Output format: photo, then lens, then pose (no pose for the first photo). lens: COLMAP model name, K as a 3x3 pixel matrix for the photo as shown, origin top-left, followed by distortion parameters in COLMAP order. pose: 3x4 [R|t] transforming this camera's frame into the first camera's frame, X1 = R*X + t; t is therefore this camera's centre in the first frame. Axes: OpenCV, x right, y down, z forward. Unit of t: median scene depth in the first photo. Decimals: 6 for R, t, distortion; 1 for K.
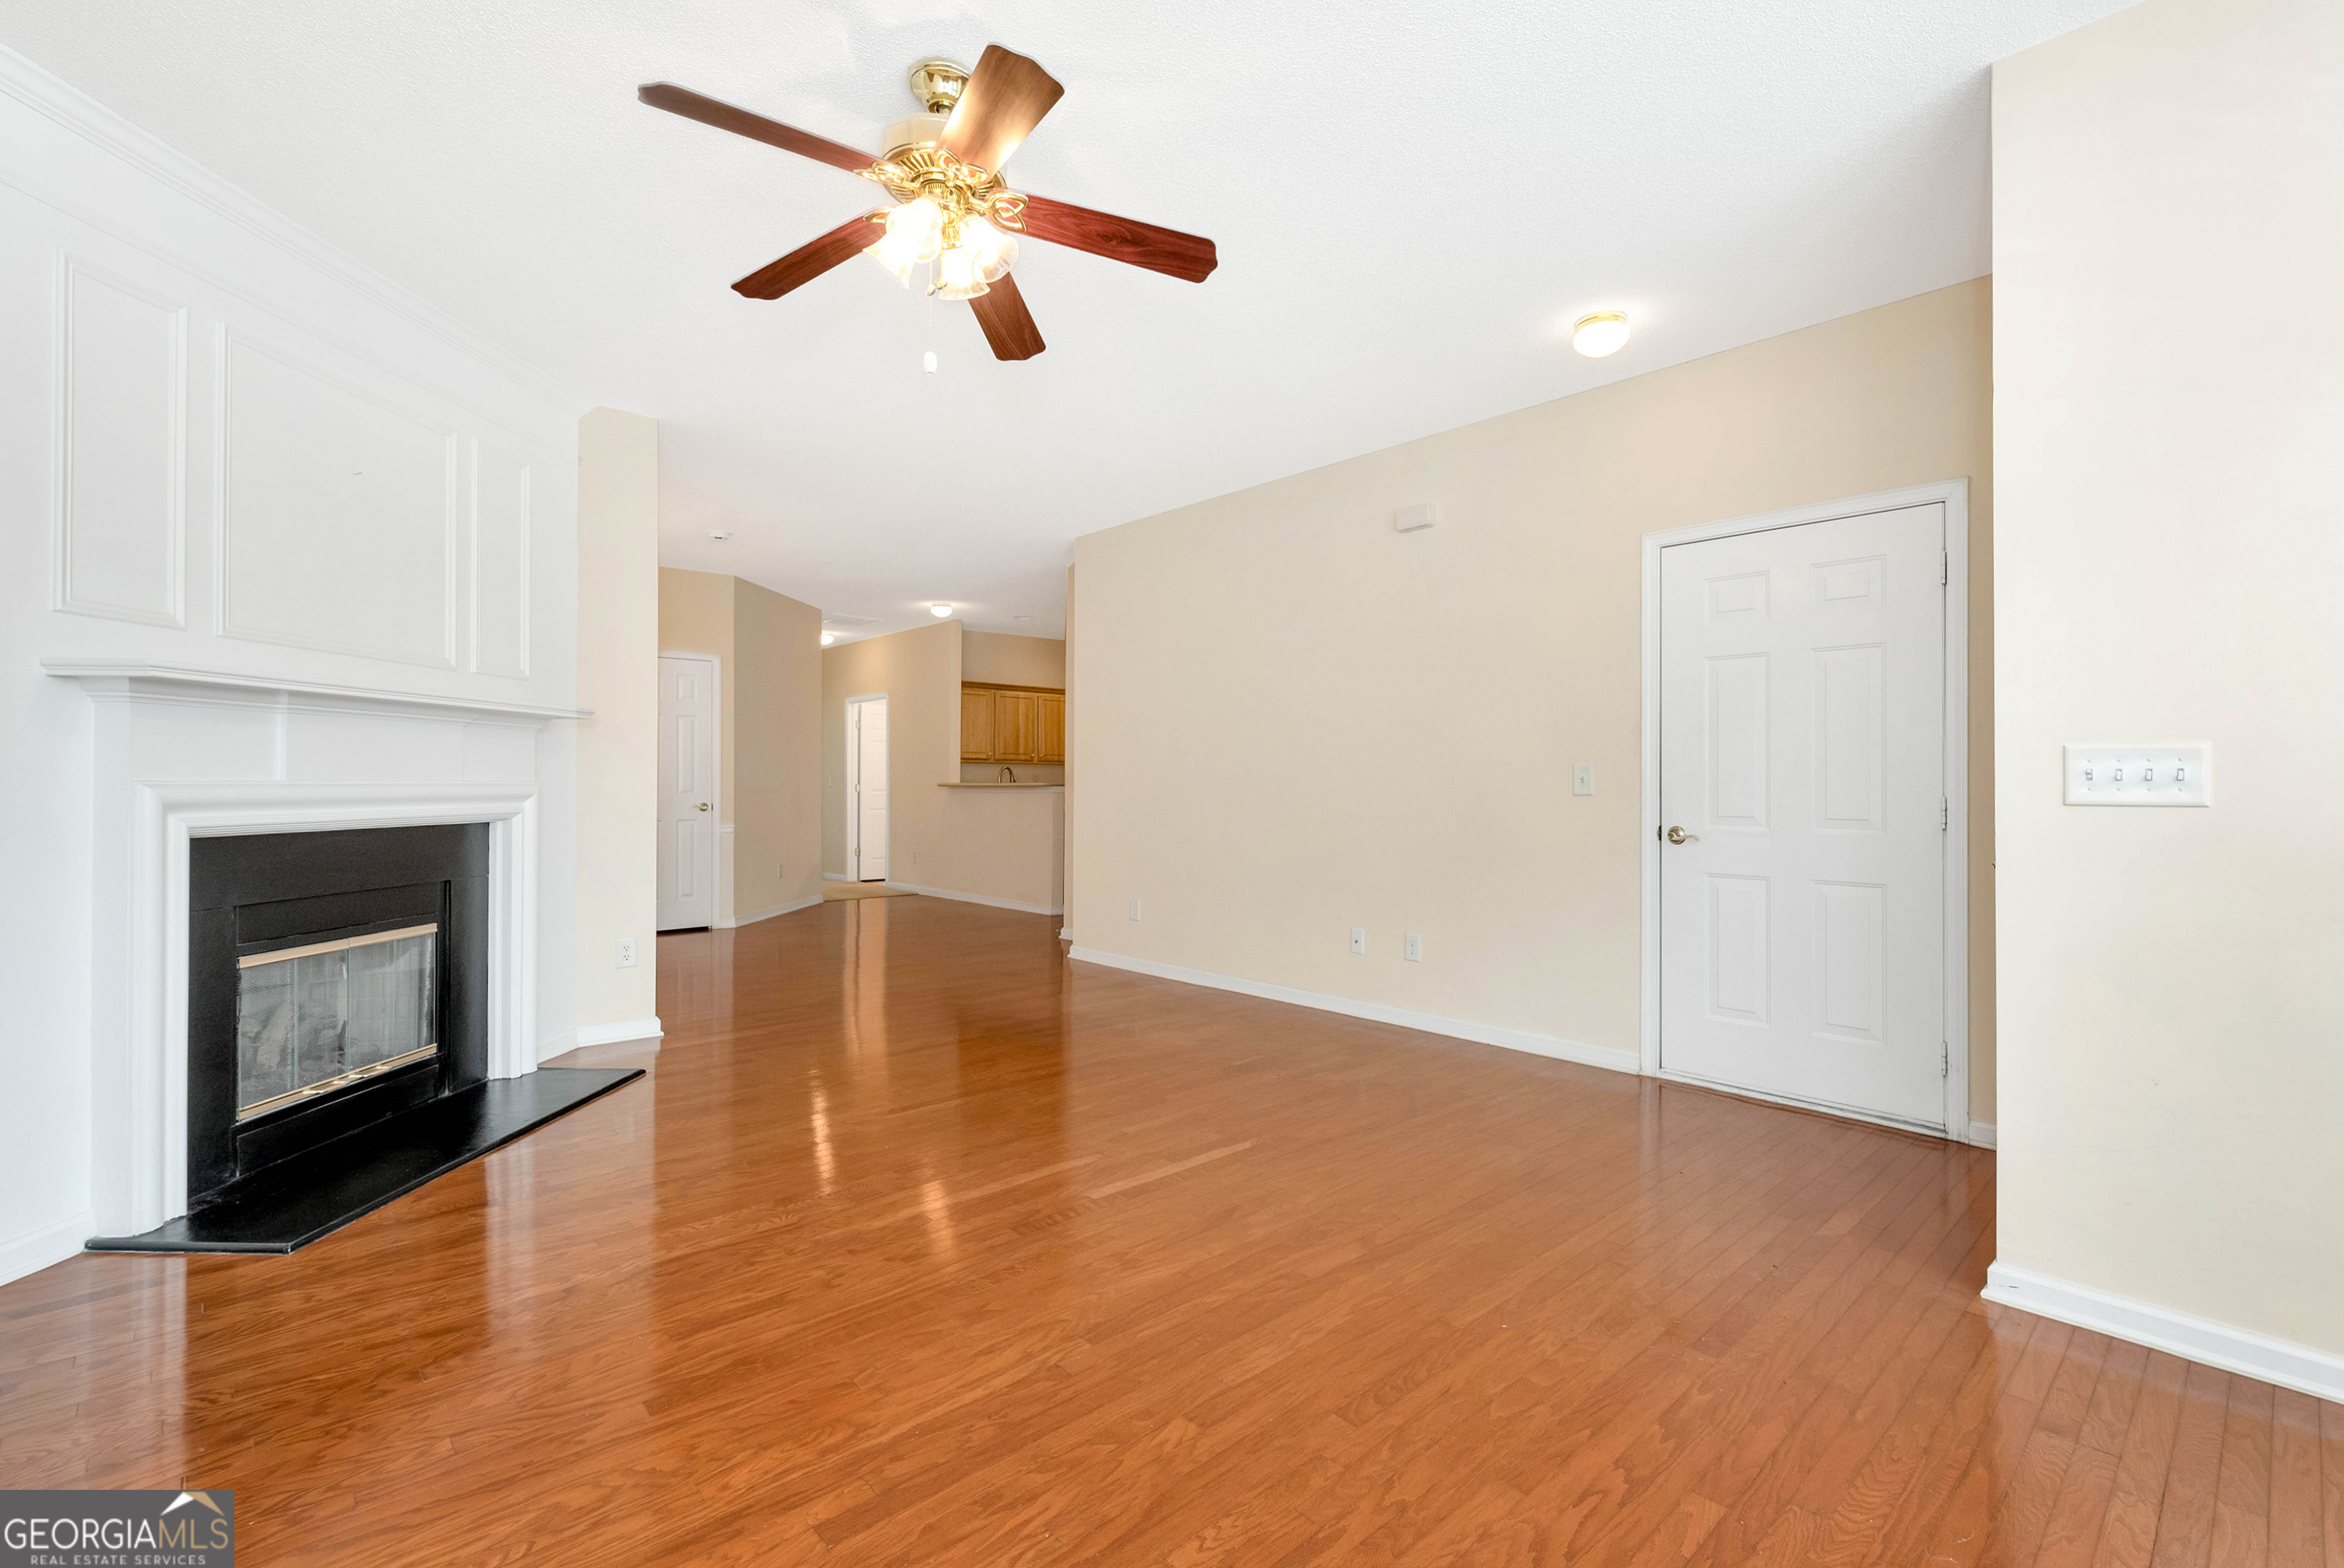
lens RADIAL K [[1034.6, 0, 1150.6], [0, 1034.6, 778.7], [0, 0, 1]] dist [0.000241, -0.000327]
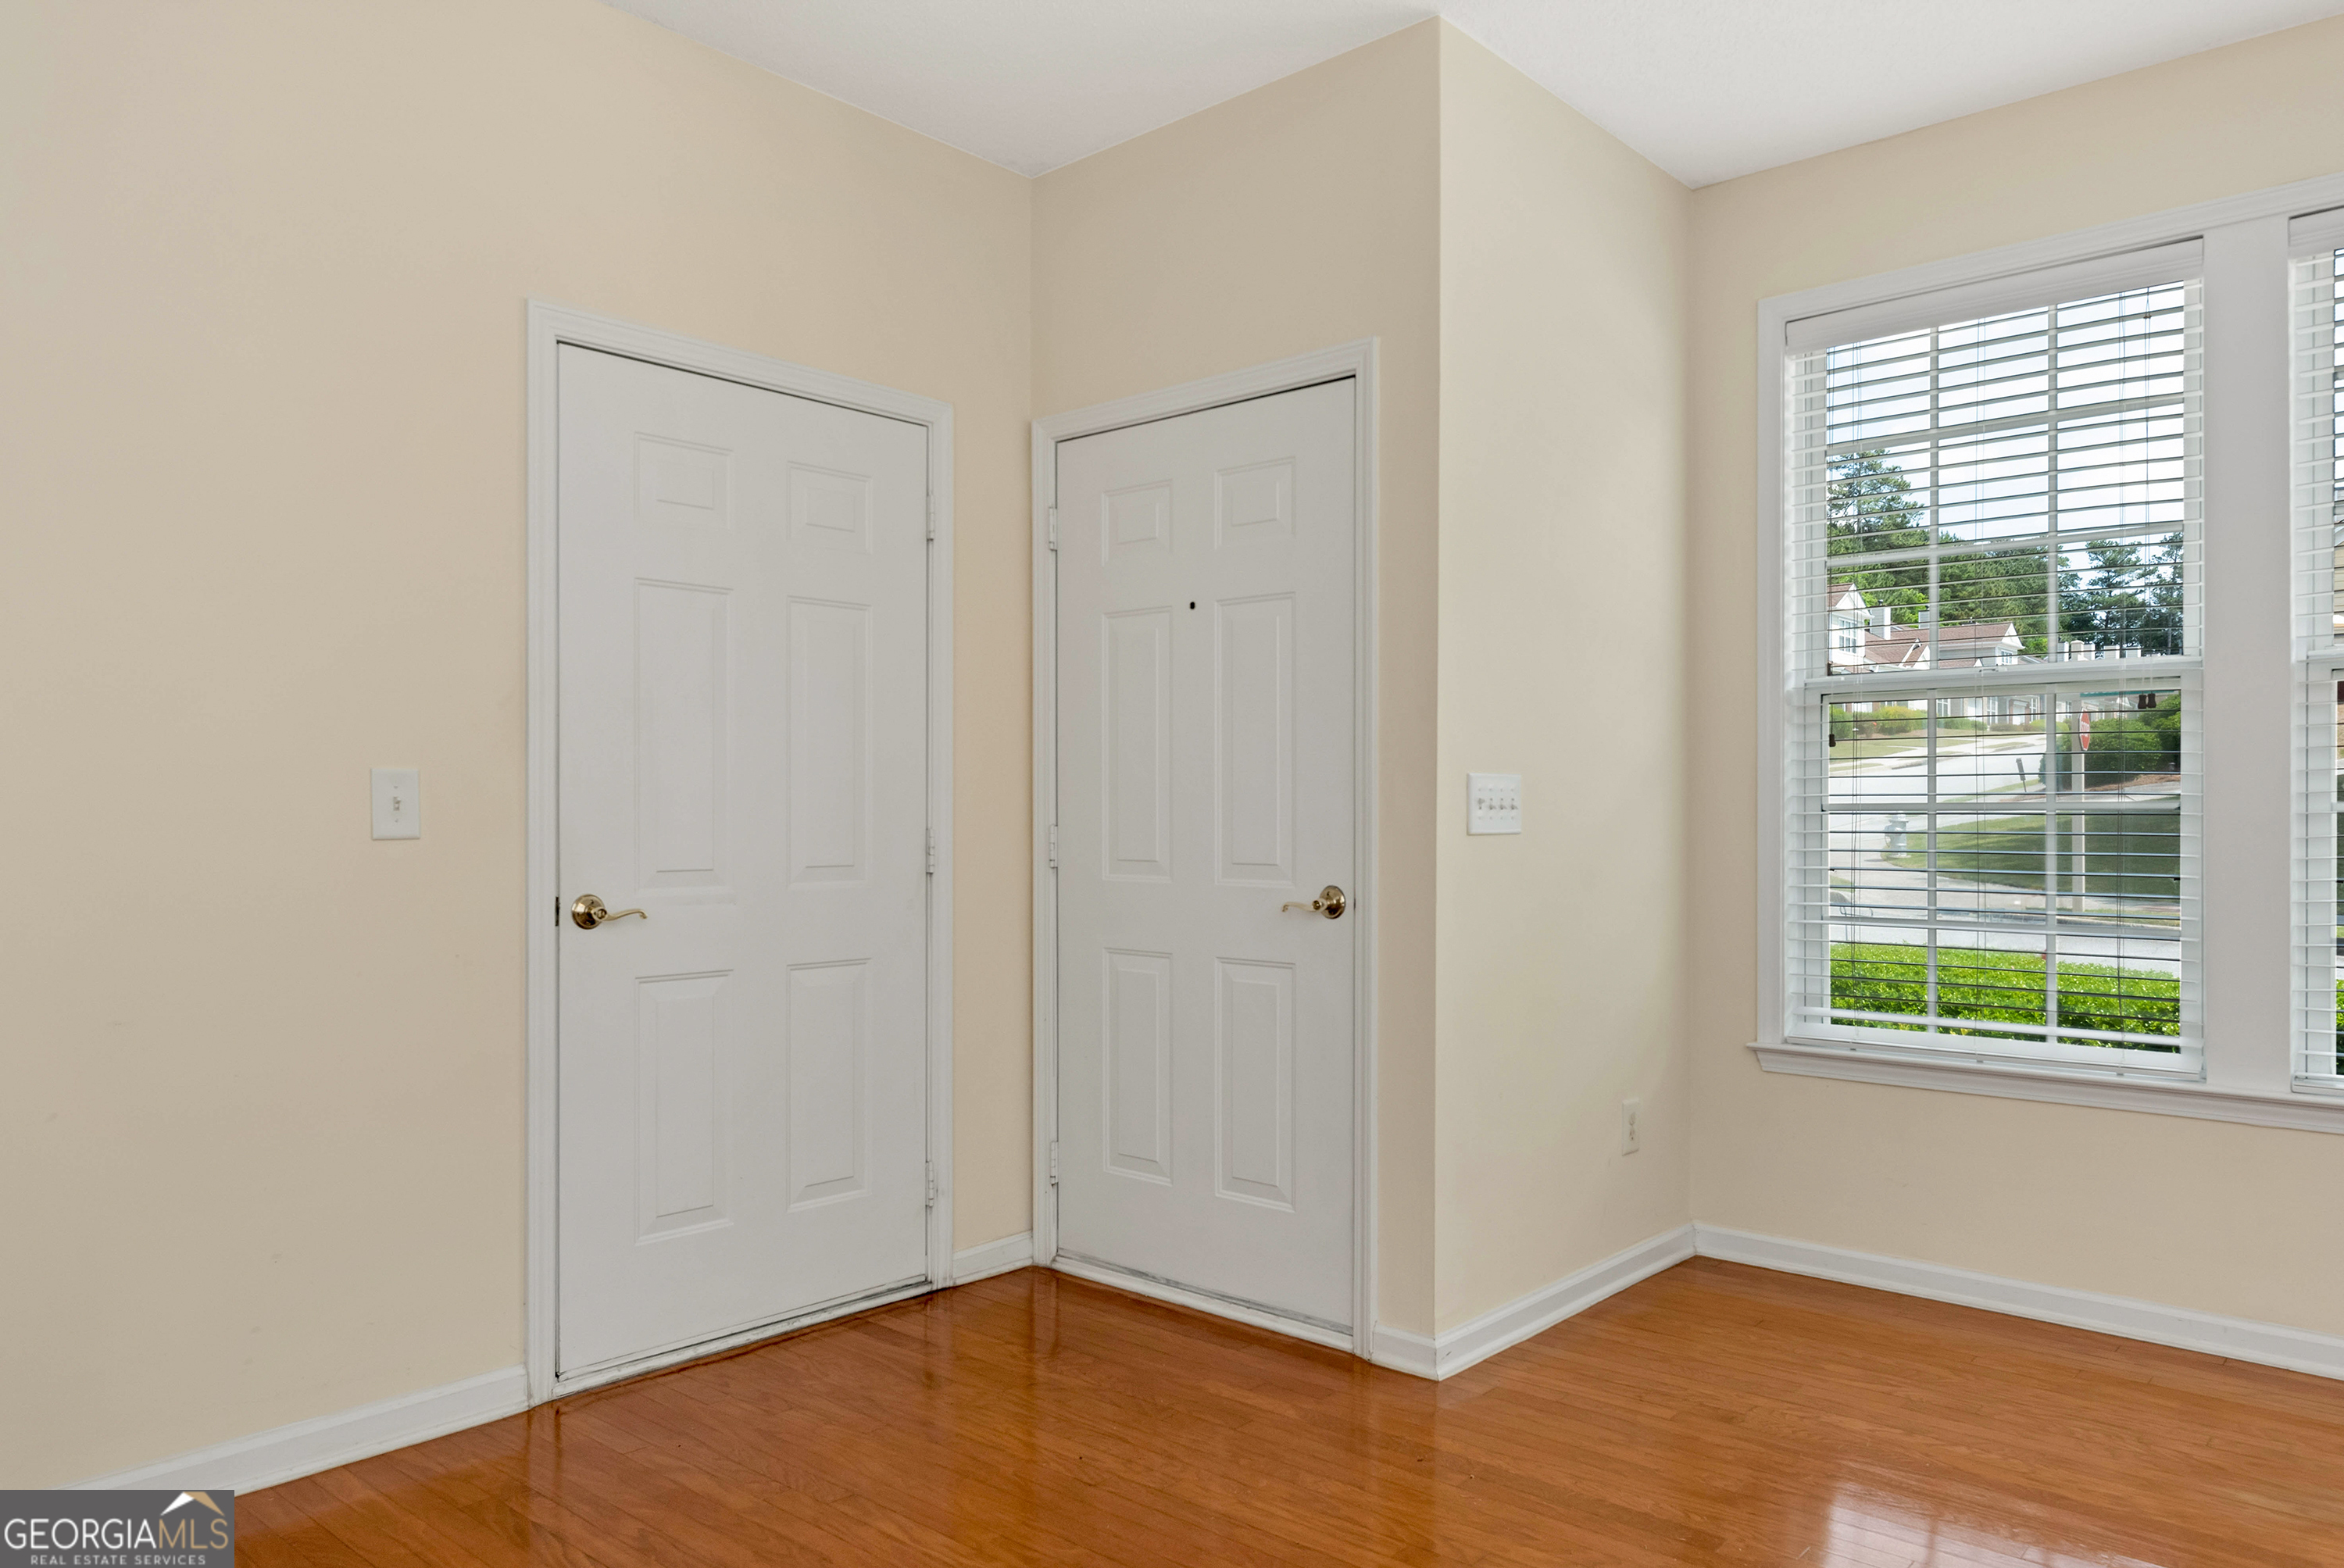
lens RADIAL K [[1565.2, 0, 1177.5], [0, 1565.2, 824.4], [0, 0, 1]] dist [0.032951, 0.001405]
pose [[-0.120116, -0.009379, 0.992716, -0.357538], [-0.005762, 0.999945, 0.008750, 0.002171], [-0.992743, -0.004669, -0.120164, 0.936397]]
